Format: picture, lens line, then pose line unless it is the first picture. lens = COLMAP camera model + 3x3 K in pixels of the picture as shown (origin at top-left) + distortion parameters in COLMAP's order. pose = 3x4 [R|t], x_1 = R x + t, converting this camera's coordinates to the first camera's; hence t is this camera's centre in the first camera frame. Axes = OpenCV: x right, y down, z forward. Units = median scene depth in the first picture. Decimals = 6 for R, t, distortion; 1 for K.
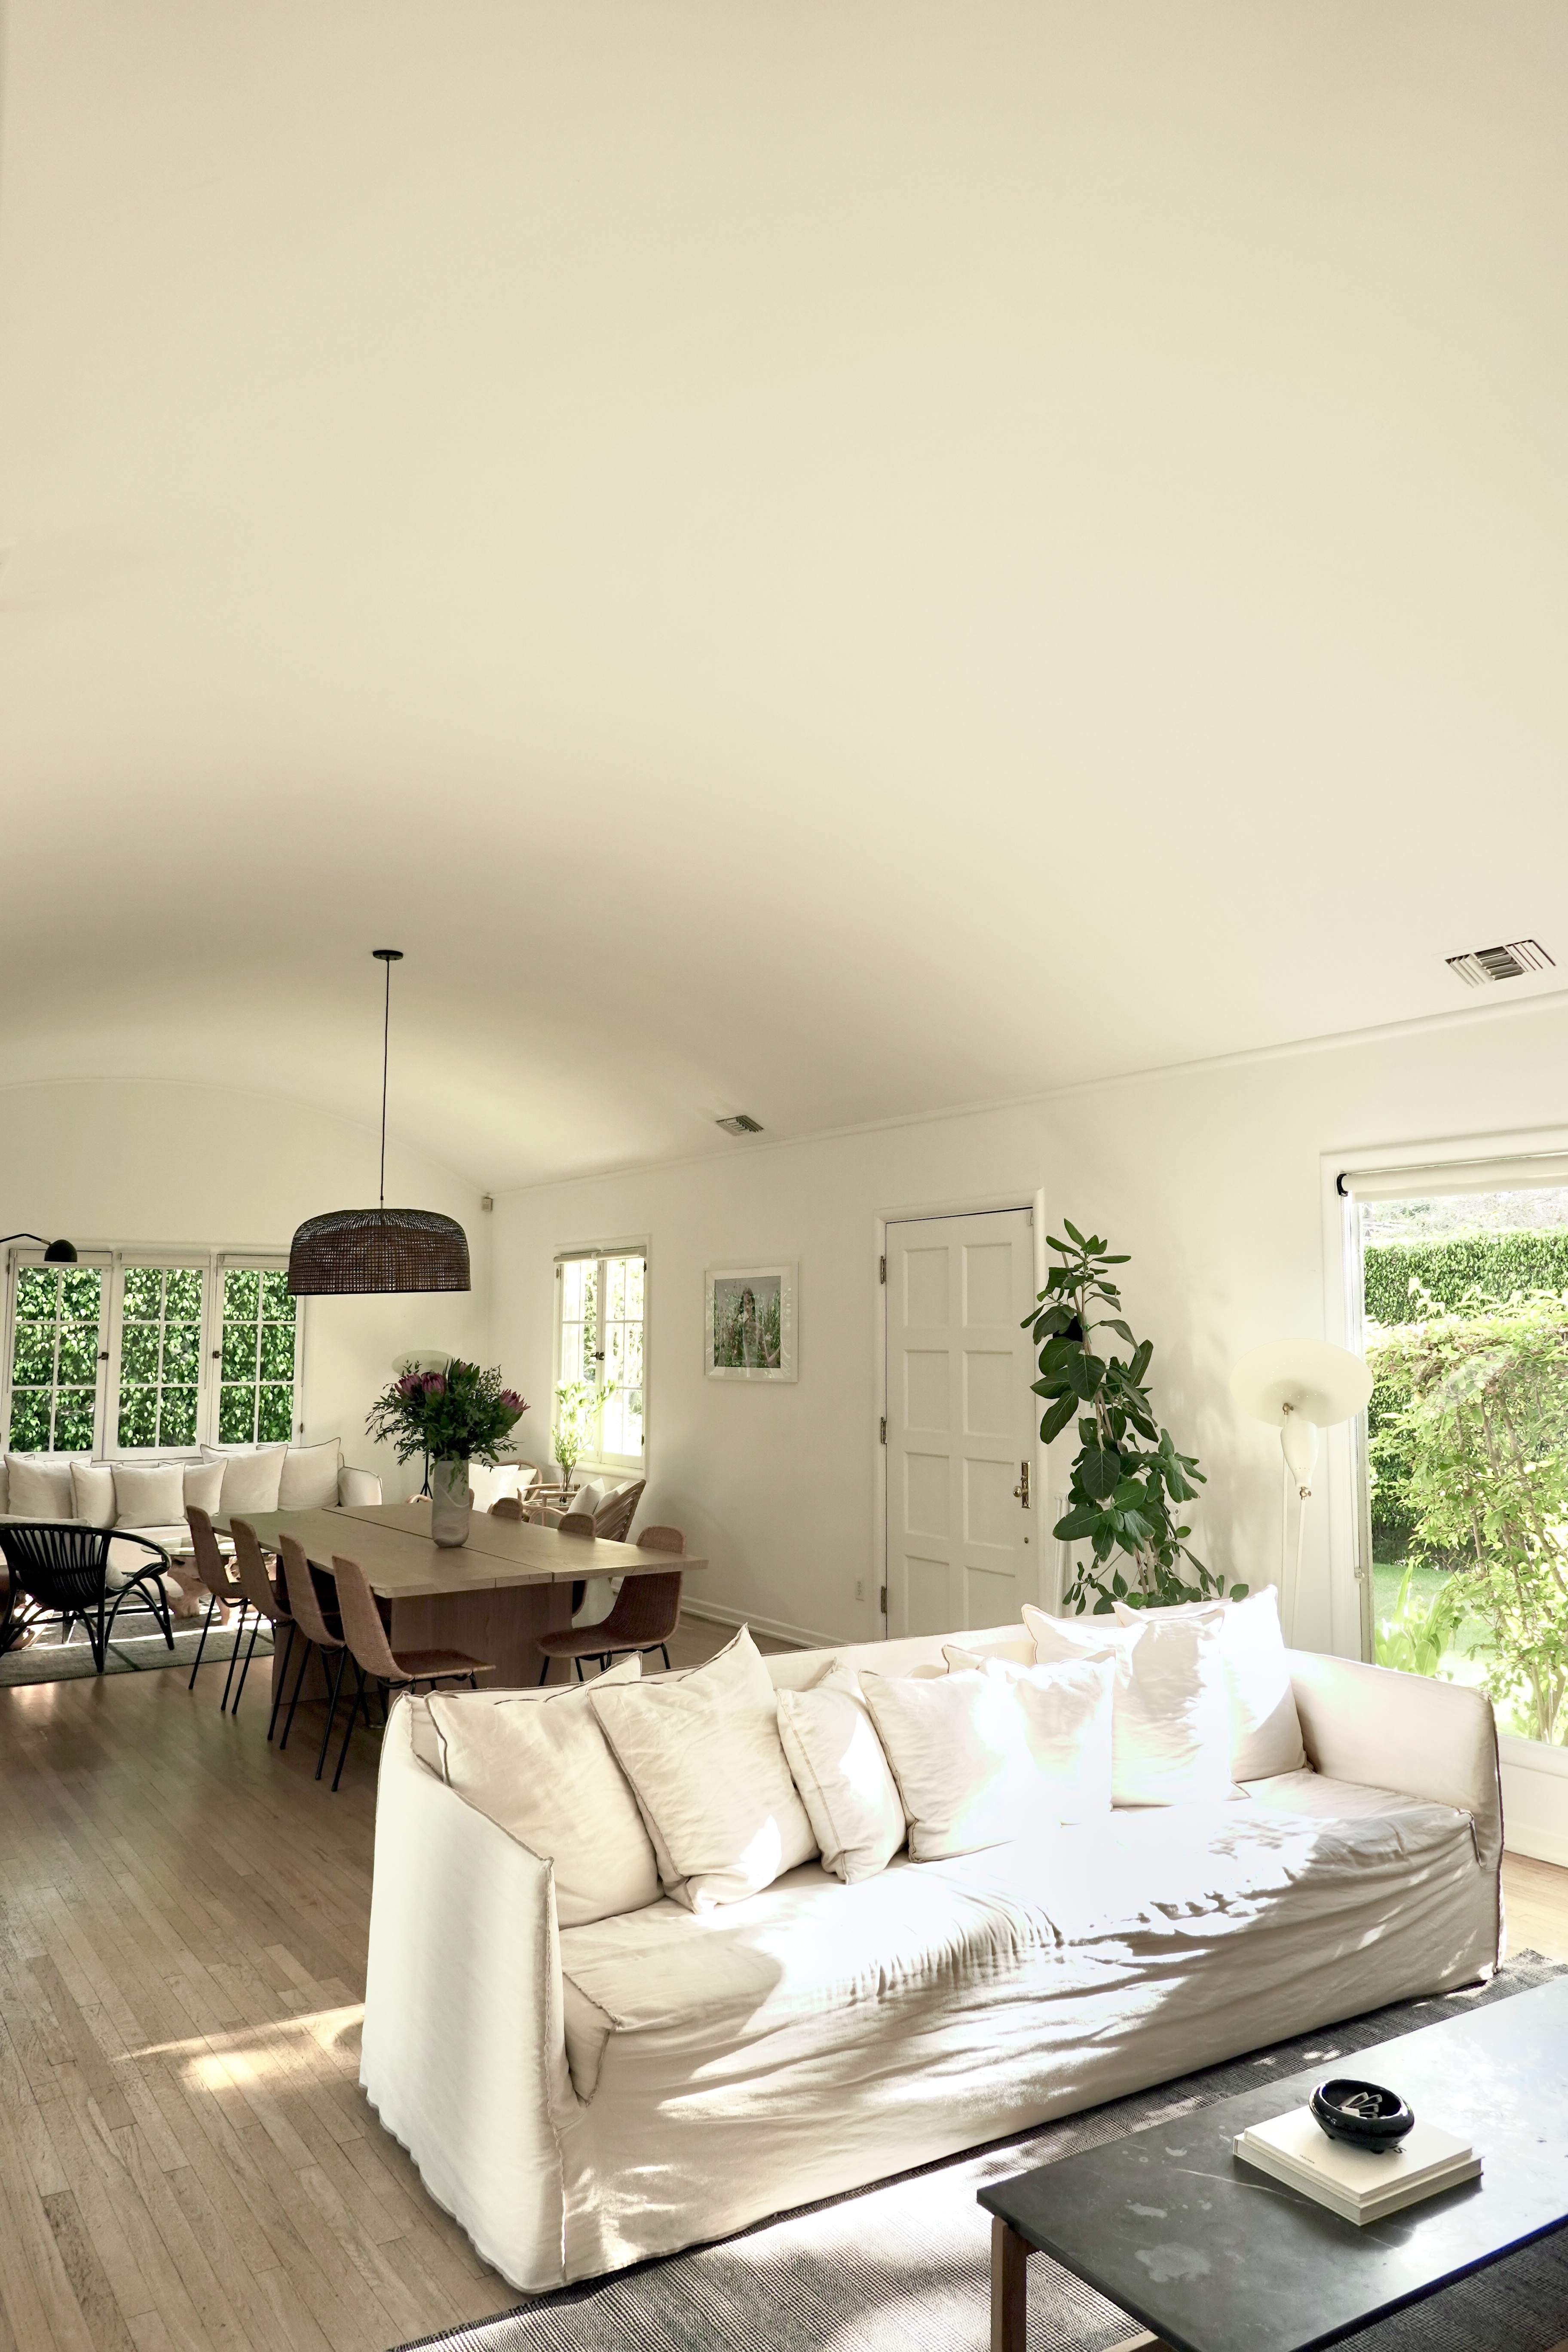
lens RADIAL K [[1556.4, 0, 784.0], [0, 1556.4, 1176.0], [0, 0, 1]] dist [-0.023207, 0.001252]
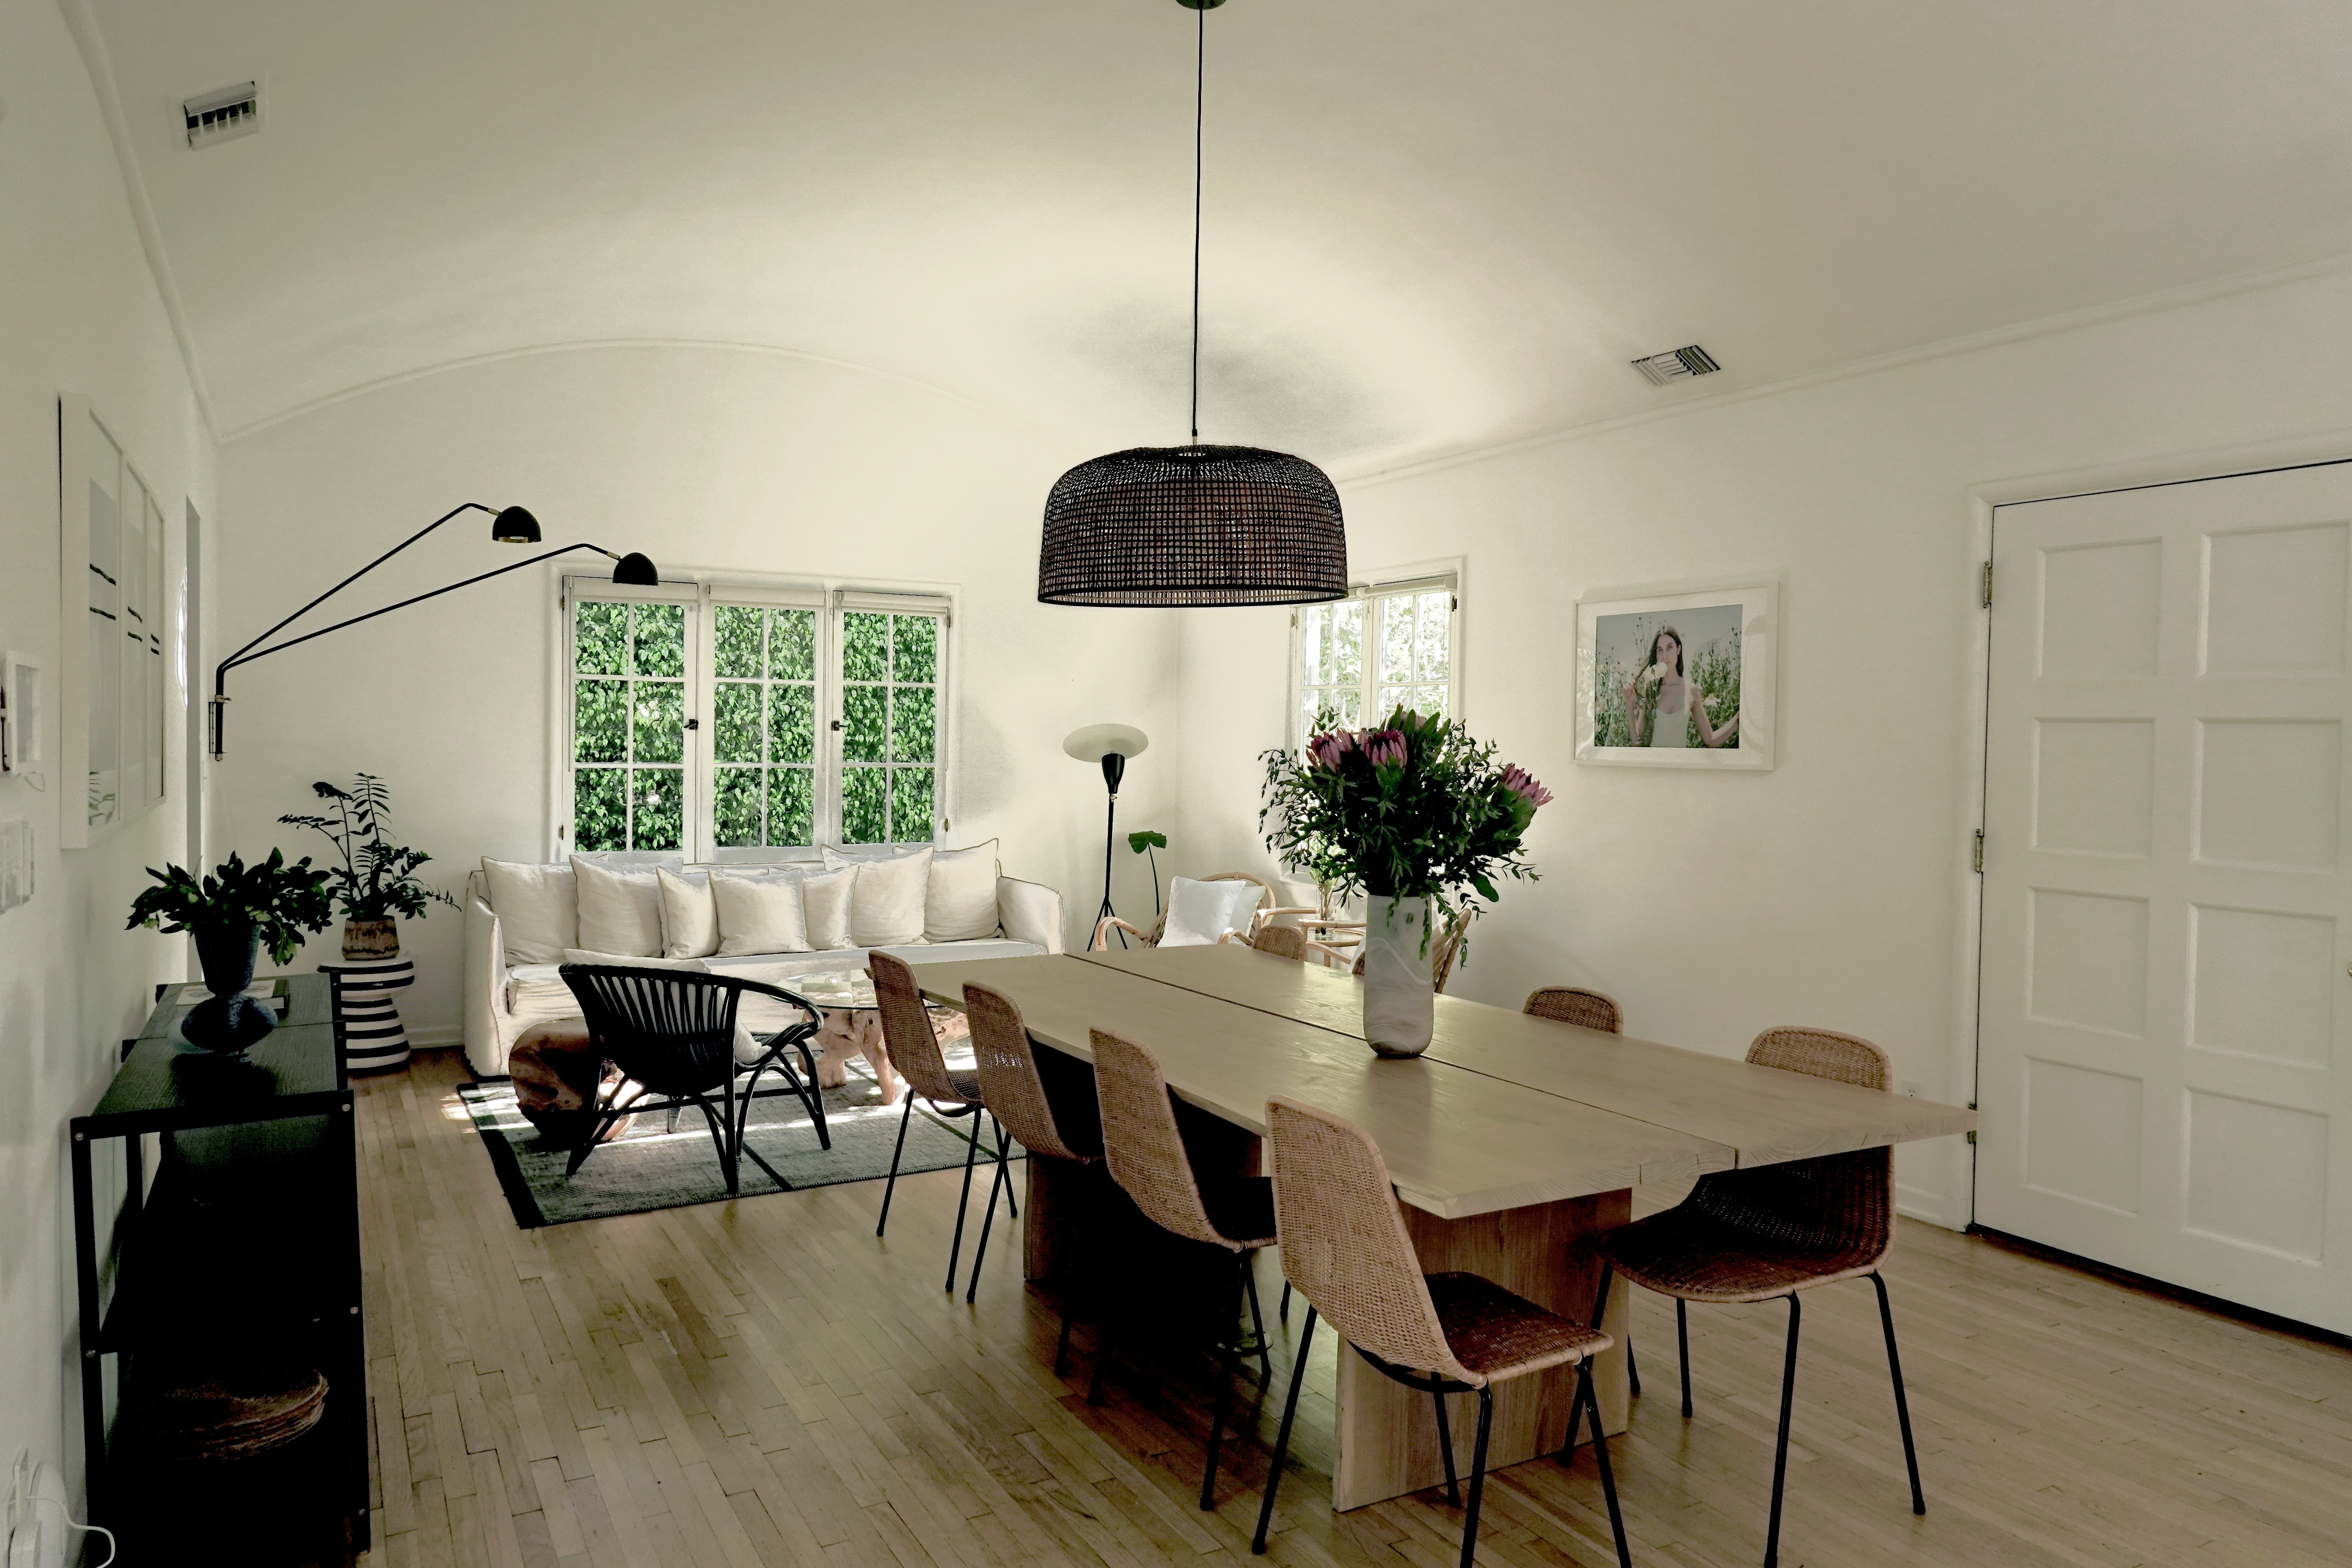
lens RADIAL K [[1556.4, 0, 1157.2], [0, 1556.4, 814.3], [0, 0, 1]] dist [-0.023207, 0.001252]
pose [[0.995477, 0.020083, -0.092859, -0.167598], [-0.005943, 0.988651, 0.150111, 0.051874], [0.094820, -0.148880, 0.984299, 0.321694]]
